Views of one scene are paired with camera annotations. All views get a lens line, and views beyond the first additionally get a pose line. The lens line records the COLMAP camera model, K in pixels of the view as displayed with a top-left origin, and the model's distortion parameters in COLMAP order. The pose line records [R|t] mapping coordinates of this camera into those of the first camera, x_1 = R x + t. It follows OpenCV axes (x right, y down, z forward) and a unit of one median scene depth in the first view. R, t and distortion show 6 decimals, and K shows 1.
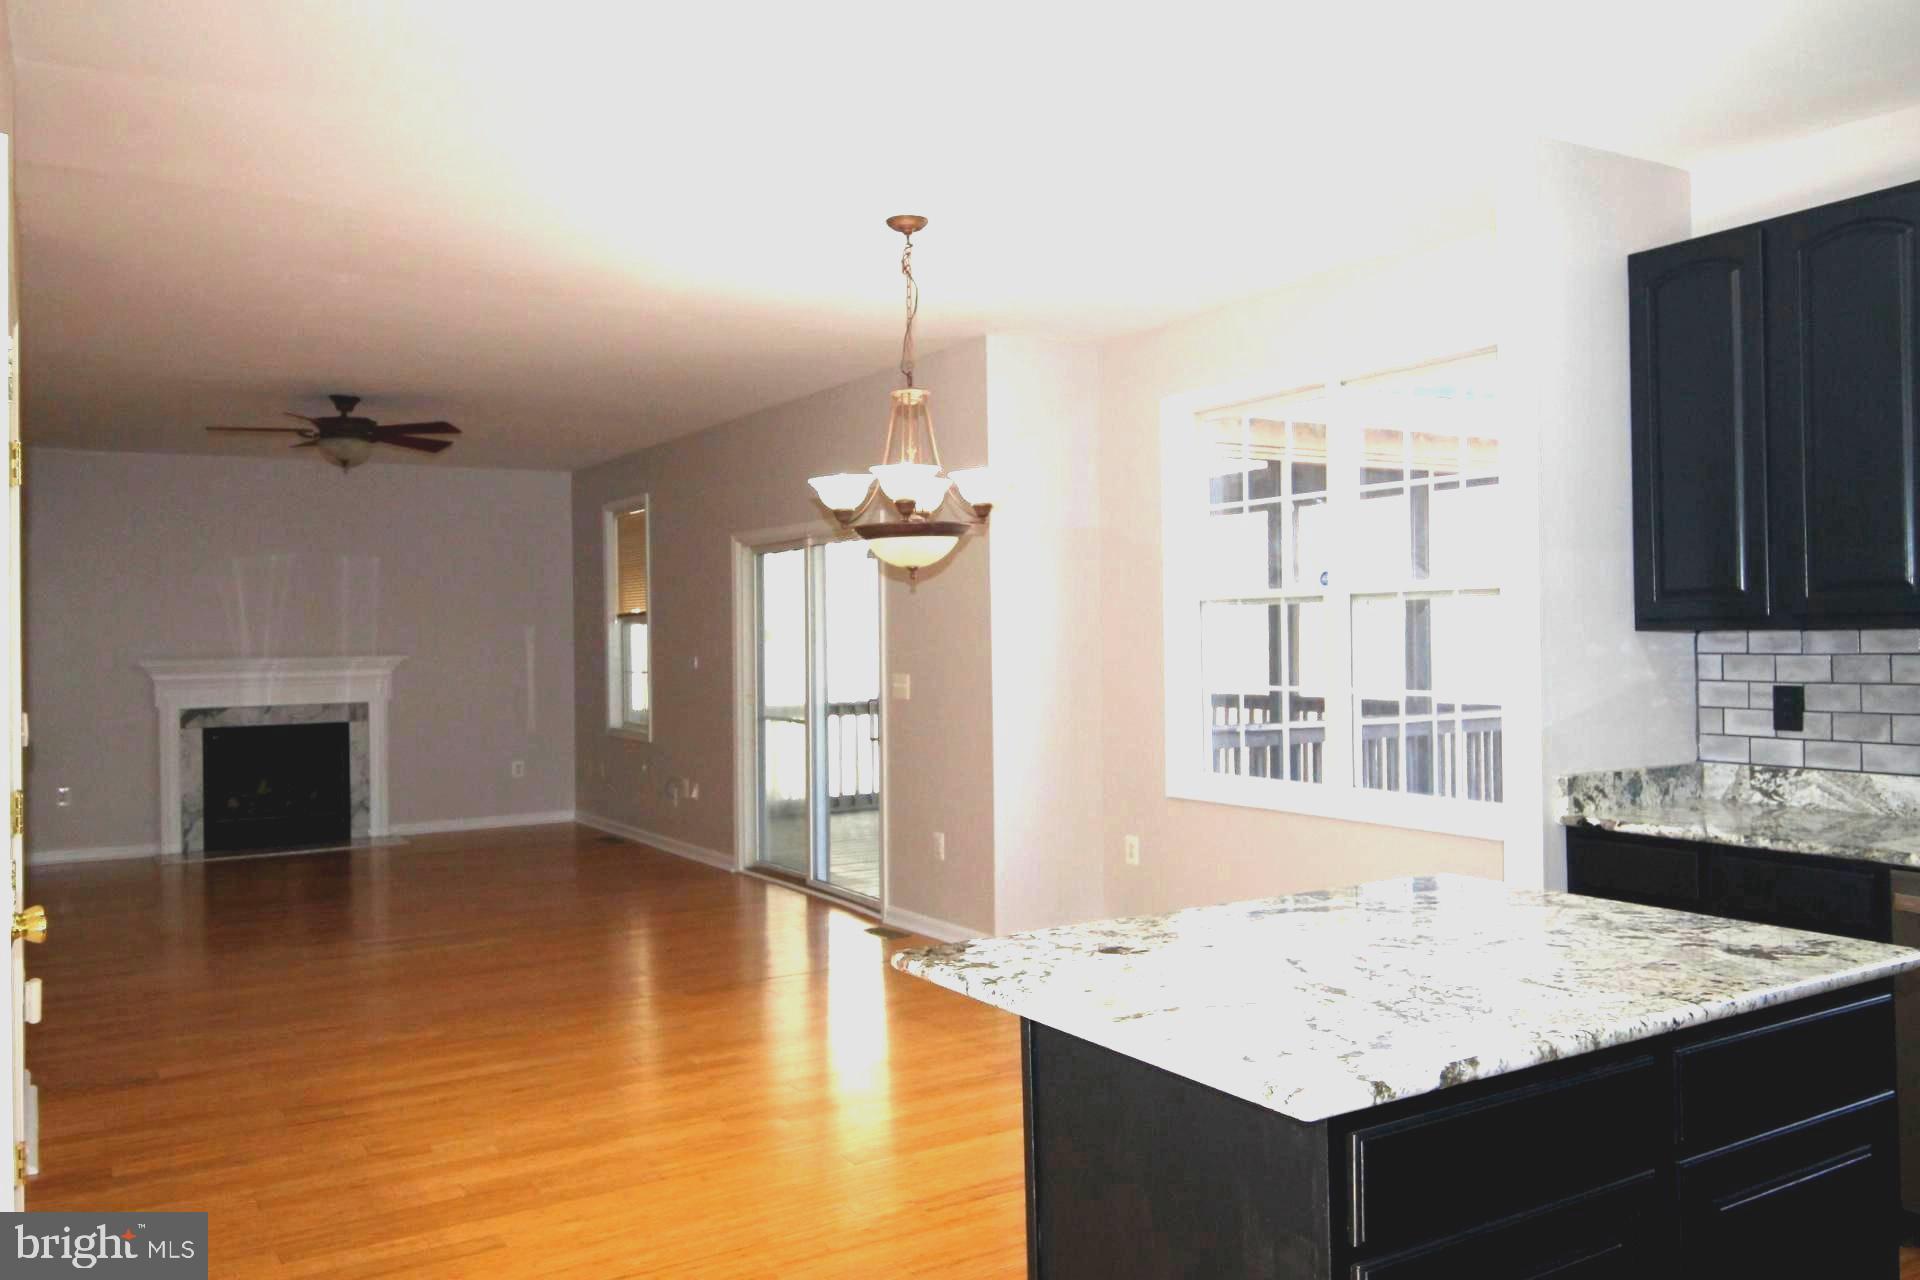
lens RADIAL K [[1425.6, 0, 949.0], [0, 1425.6, 636.0], [0, 0, 1]] dist [0.077959, -0.014281]
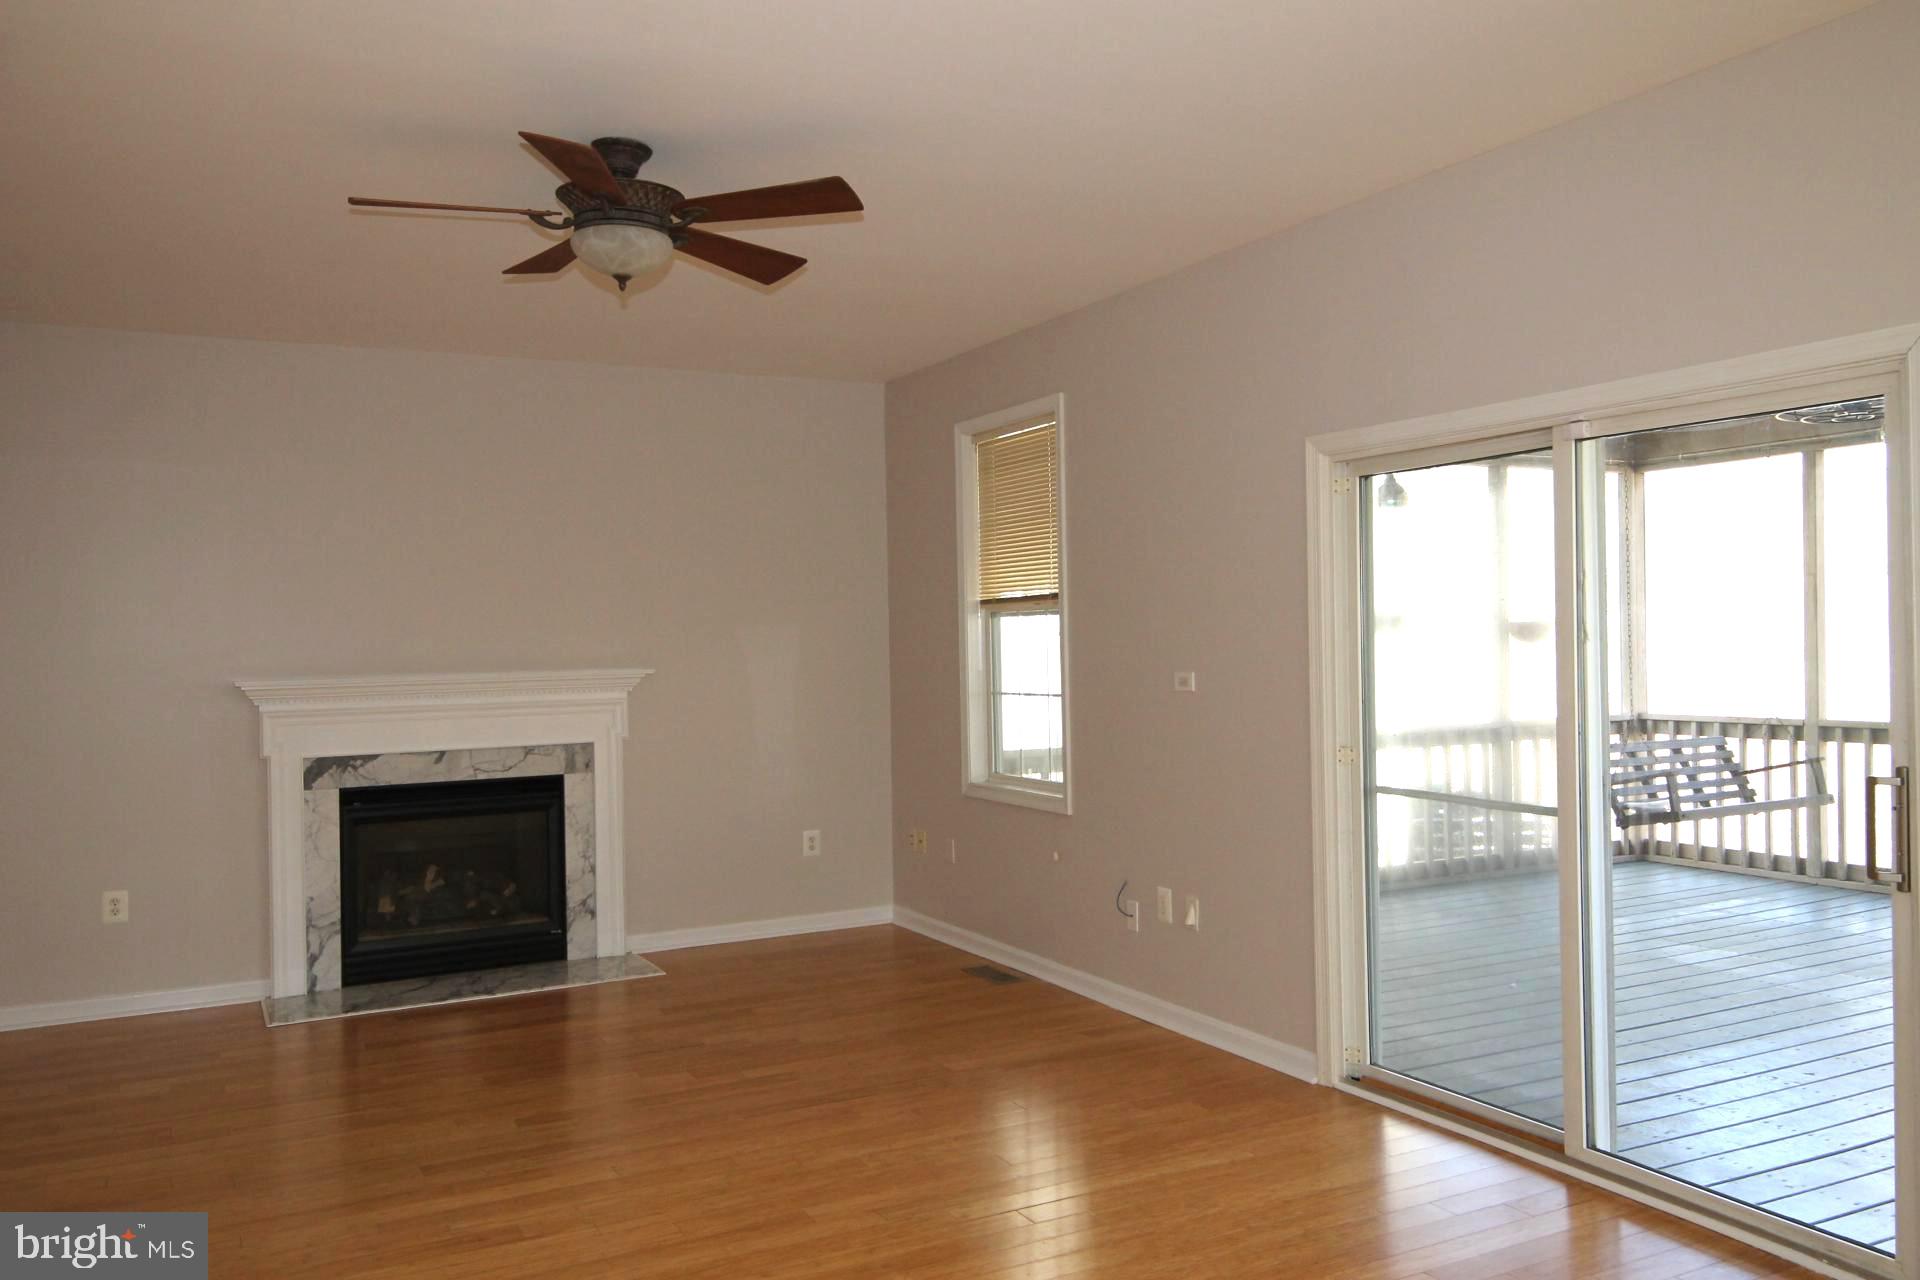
lens RADIAL K [[1425.6, 0, 972.1], [0, 1425.6, 648.9], [0, 0, 1]] dist [0.077959, -0.014281]
pose [[0.998548, -0.001548, -0.053838, -0.213350], [0.001878, 0.999980, 0.006091, 0.002106], [0.053827, -0.006183, 0.998531, 0.404961]]
